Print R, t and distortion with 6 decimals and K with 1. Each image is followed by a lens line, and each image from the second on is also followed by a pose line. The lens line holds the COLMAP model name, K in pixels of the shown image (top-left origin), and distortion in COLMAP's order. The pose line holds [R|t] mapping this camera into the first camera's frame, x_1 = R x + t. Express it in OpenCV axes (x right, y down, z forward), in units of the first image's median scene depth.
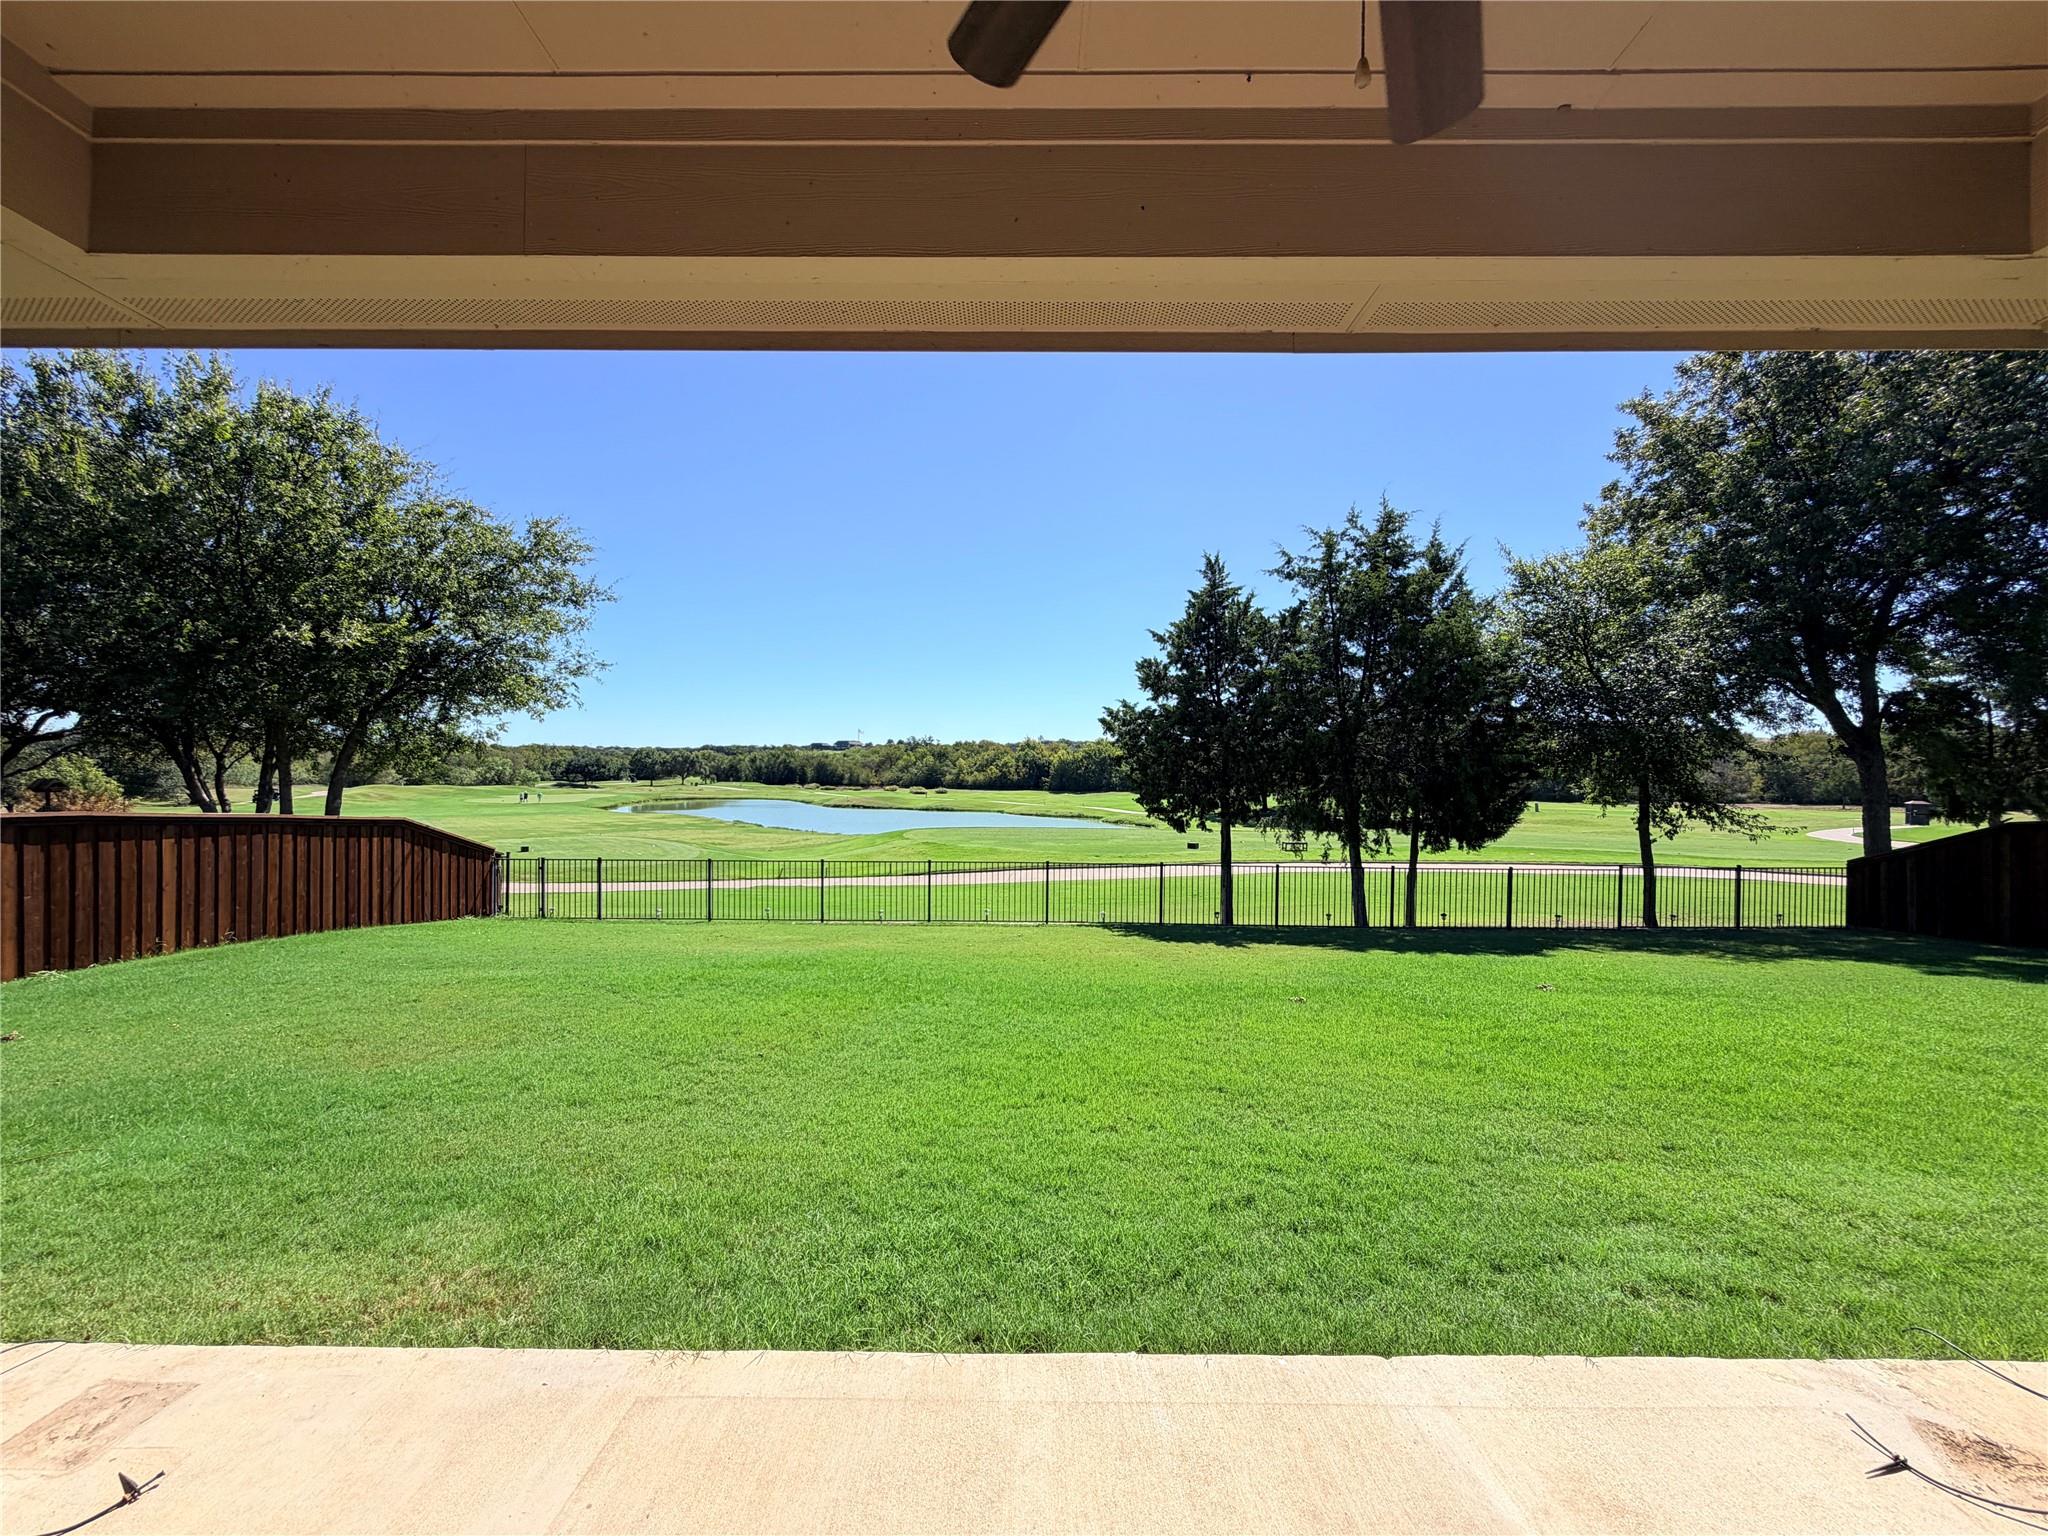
lens RADIAL K [[807.9, 0, 1020.6], [0, 807.9, 768.1], [0, 0, 1]] dist [0.002991, 0.000112]
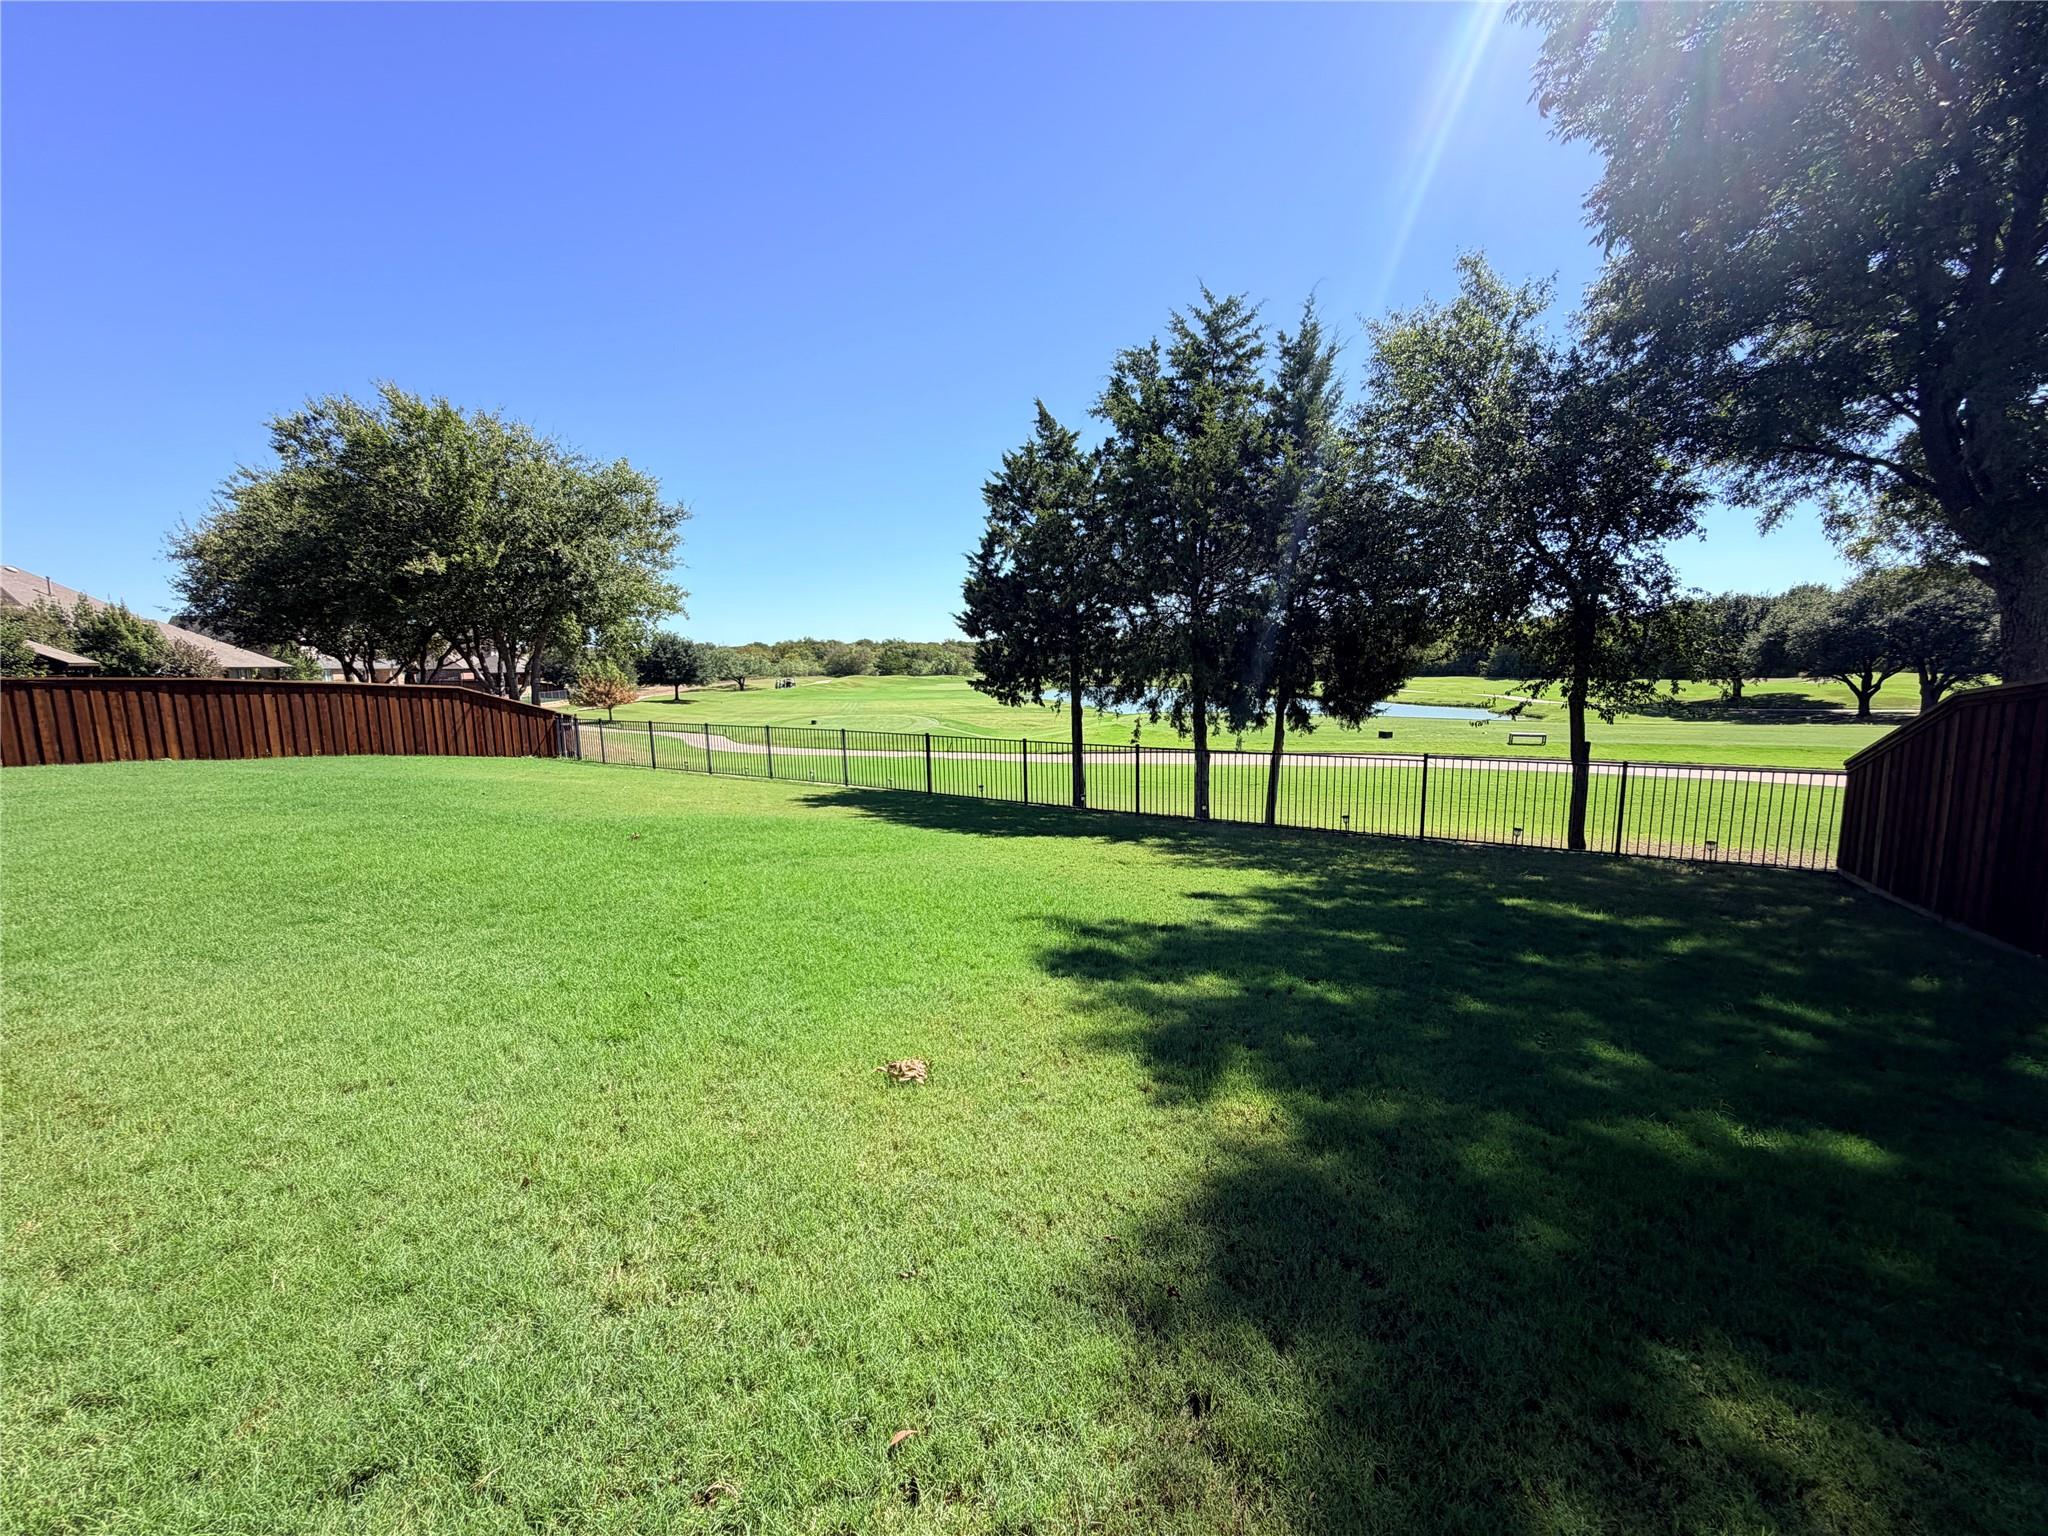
lens RADIAL K [[807.9, 0, 1016.4], [0, 807.9, 770.9], [0, 0, 1]] dist [0.002991, 0.000112]
pose [[0.858034, 0.051834, -0.510970, 0.673729], [0.020301, 0.990694, 0.134587, 0.024368], [0.513191, -0.125854, 0.848997, 0.160760]]
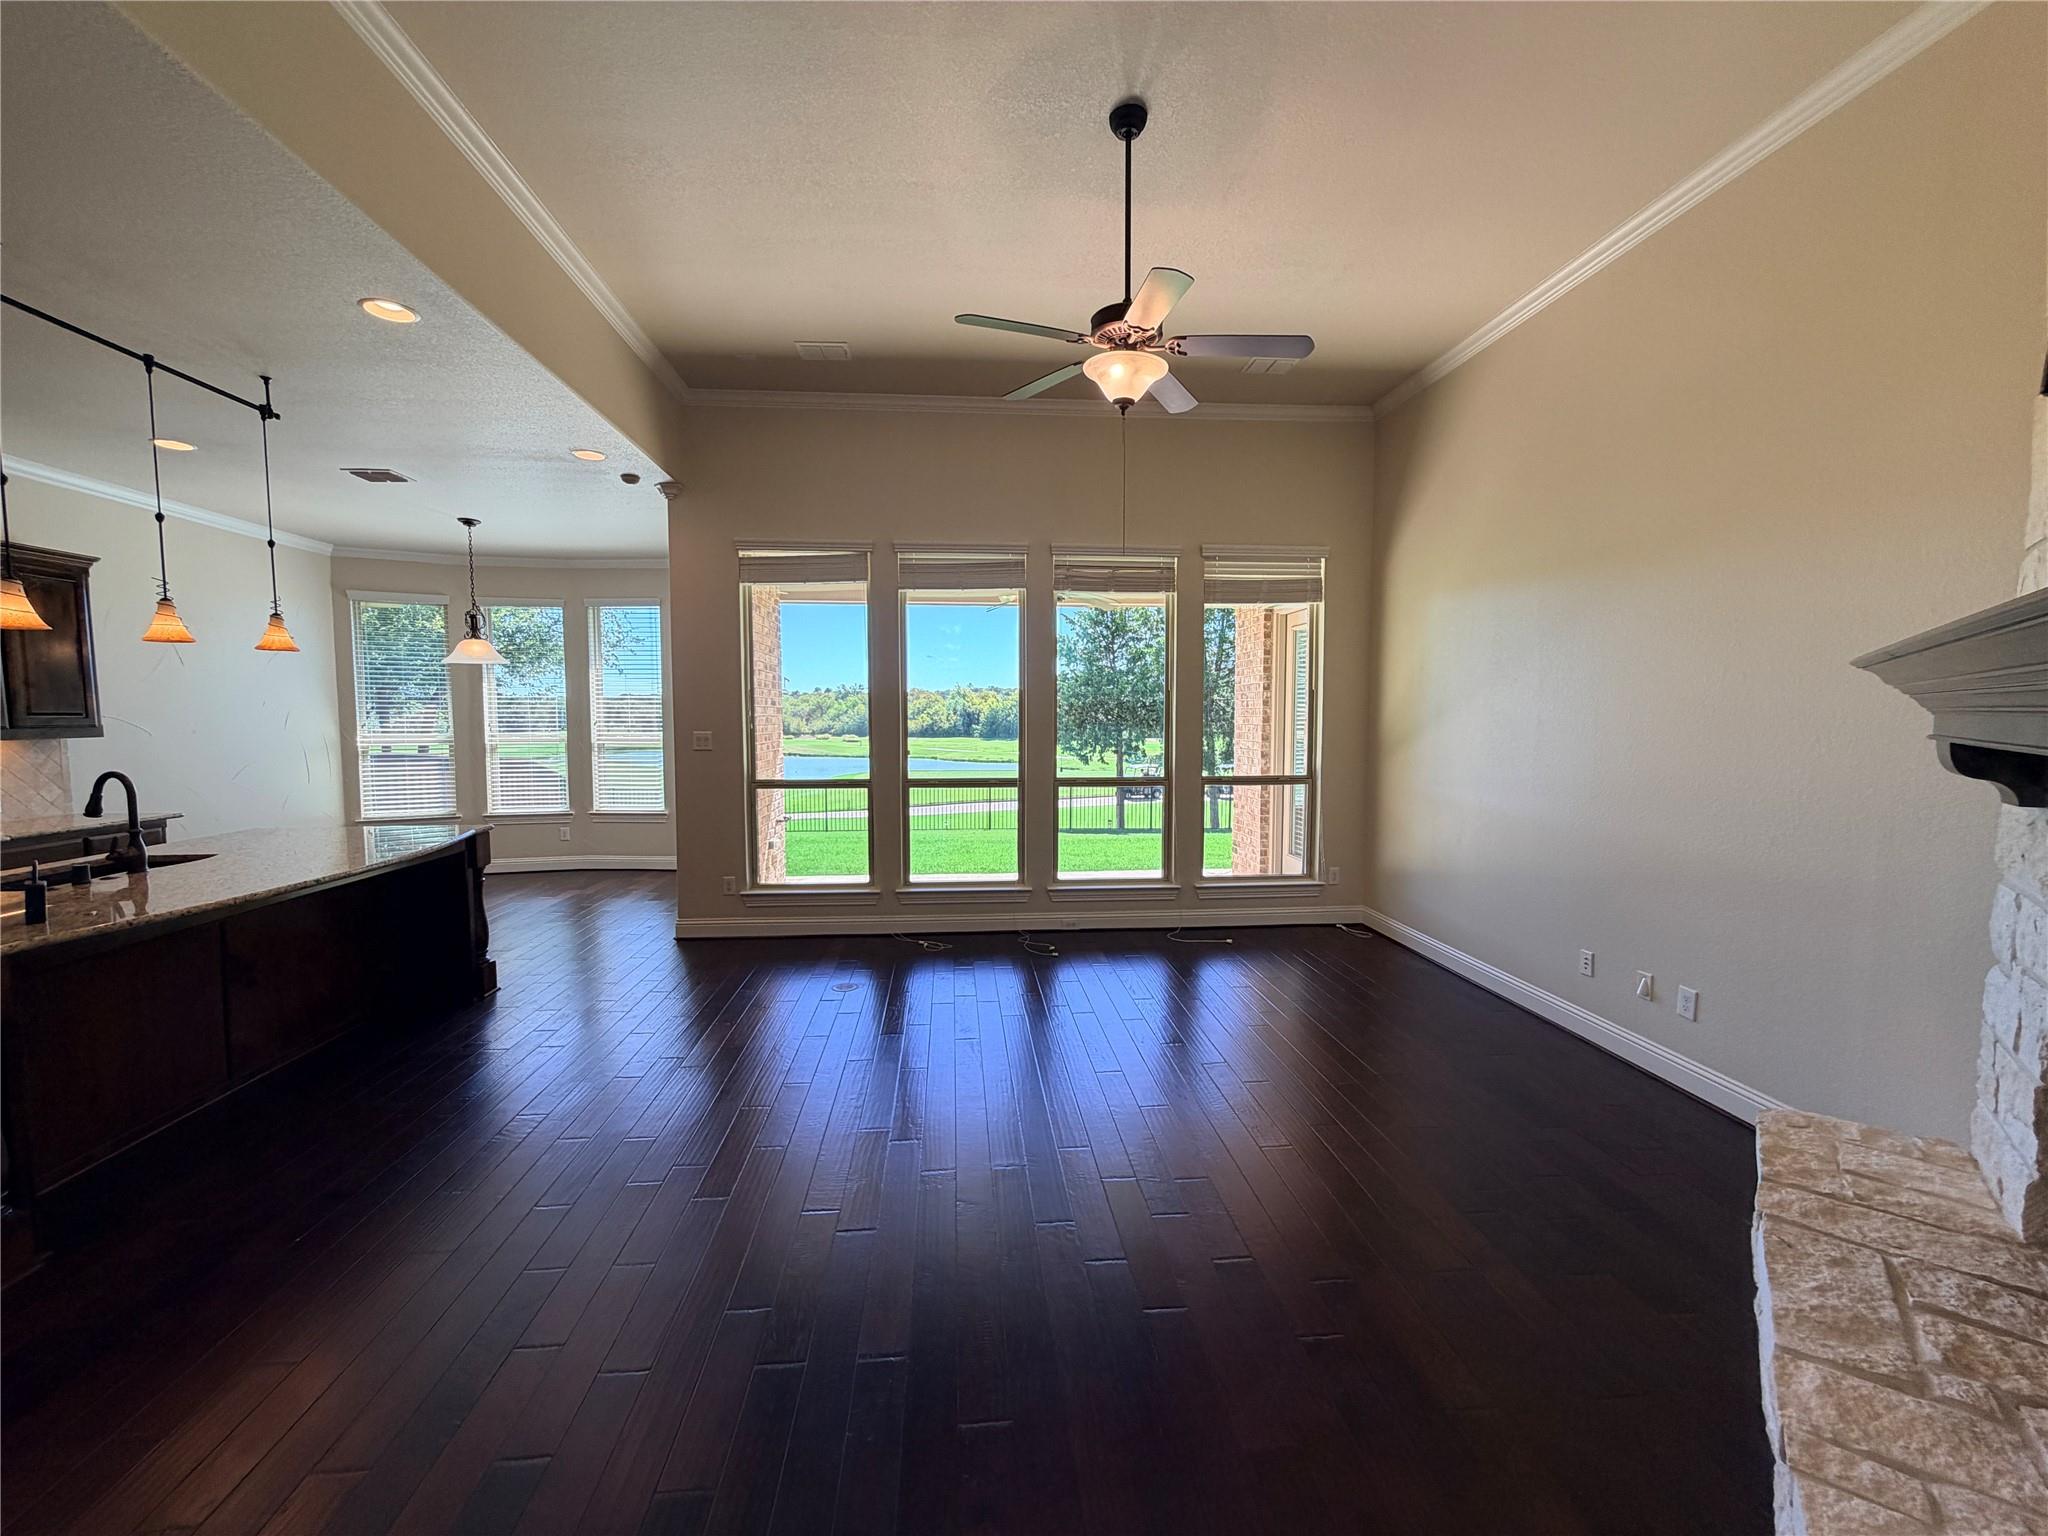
lens RADIAL K [[807.9, 0, 1022.1], [0, 807.9, 768.2], [0, 0, 1]] dist [0.002991, 0.000112]
pose [[0.996039, -0.011084, 0.088221, -0.029155], [0.005329, 0.997858, 0.065206, -0.004076], [-0.088755, -0.064477, 0.993964, -0.338700]]
